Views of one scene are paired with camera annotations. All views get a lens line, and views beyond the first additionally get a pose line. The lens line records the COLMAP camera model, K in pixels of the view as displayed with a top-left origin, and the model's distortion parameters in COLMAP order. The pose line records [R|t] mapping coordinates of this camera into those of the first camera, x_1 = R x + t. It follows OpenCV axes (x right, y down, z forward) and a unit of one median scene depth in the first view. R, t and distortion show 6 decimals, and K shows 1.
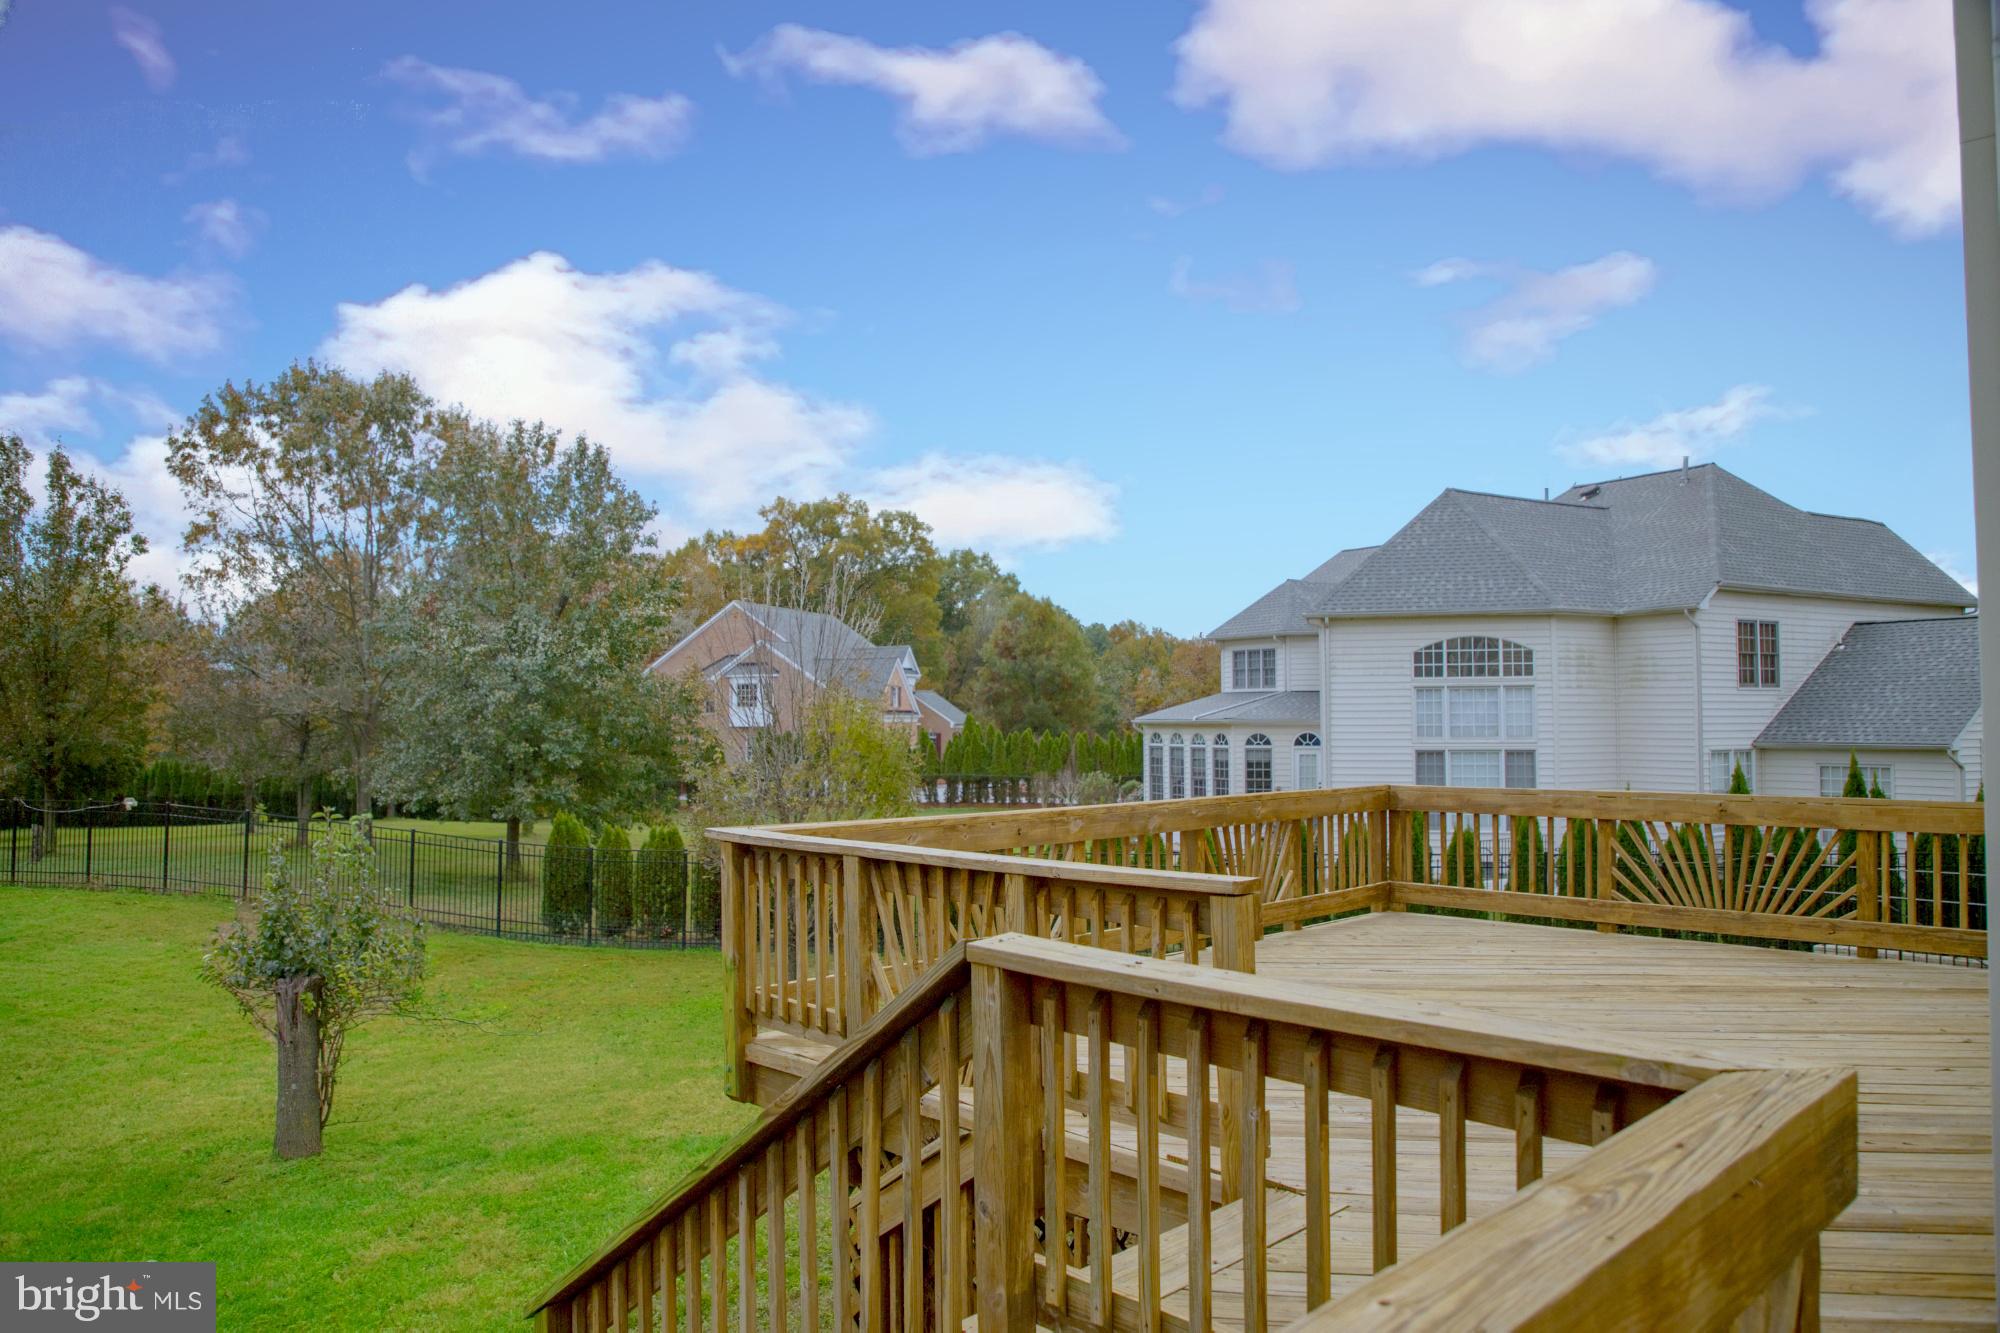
lens RADIAL K [[1348.0, 0, 1000.0], [0, 1348.0, 666.5], [0, 0, 1]] dist [-0.101545, 0.068275]
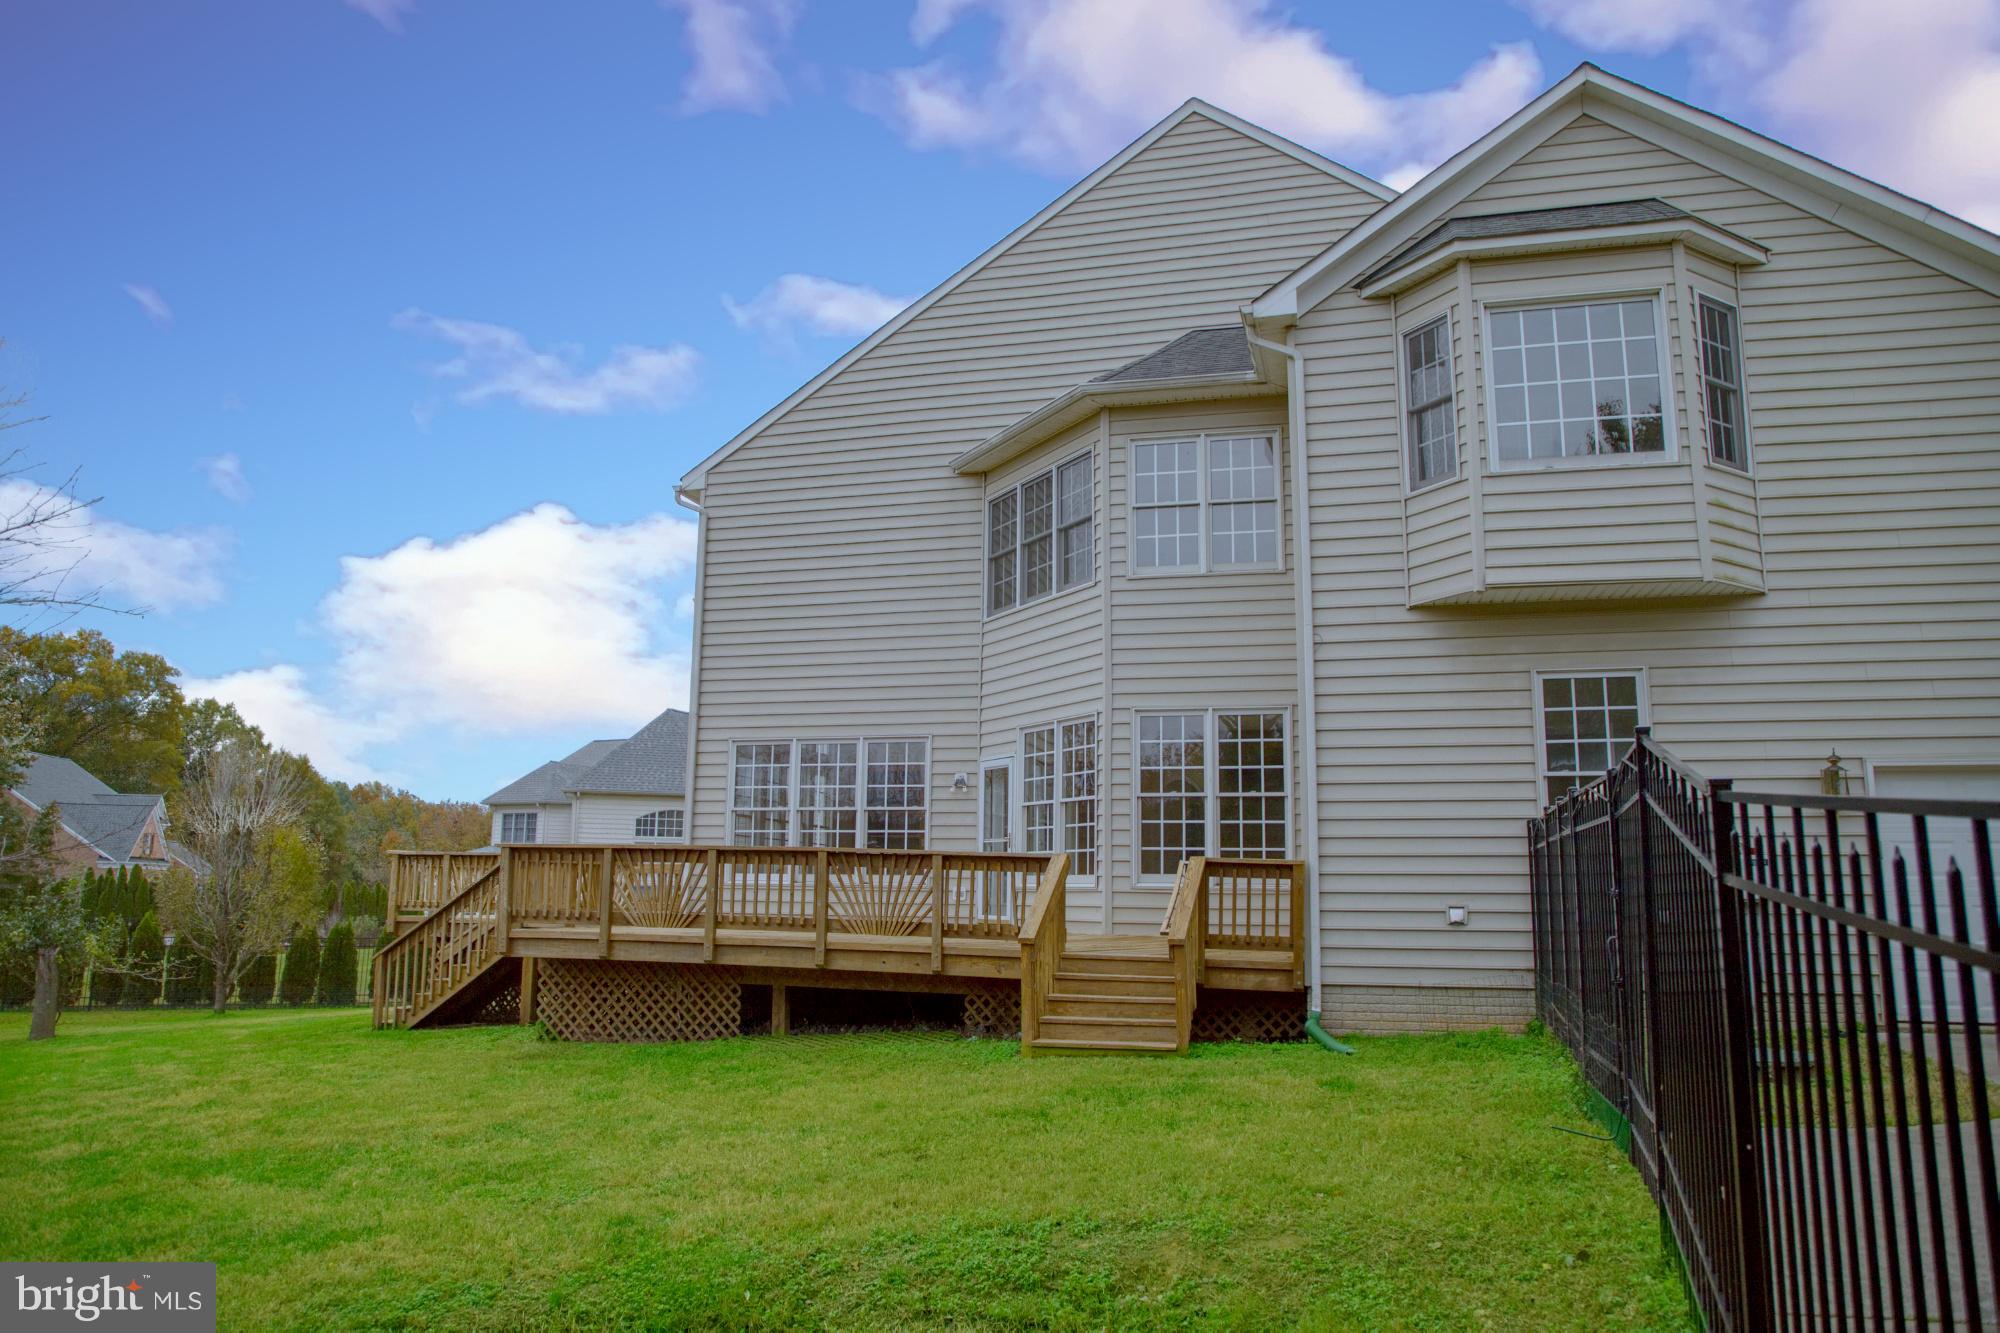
lens RADIAL K [[1348.0, 0, 1000.0], [0, 1348.0, 666.5], [0, 0, 1]] dist [-0.101545, 0.068275]
pose [[0.854194, 0.099488, 0.510347, -0.031570], [-0.032627, 0.989845, -0.138354, 0.003656], [-0.518929, 0.101530, 0.848766, -0.128552]]
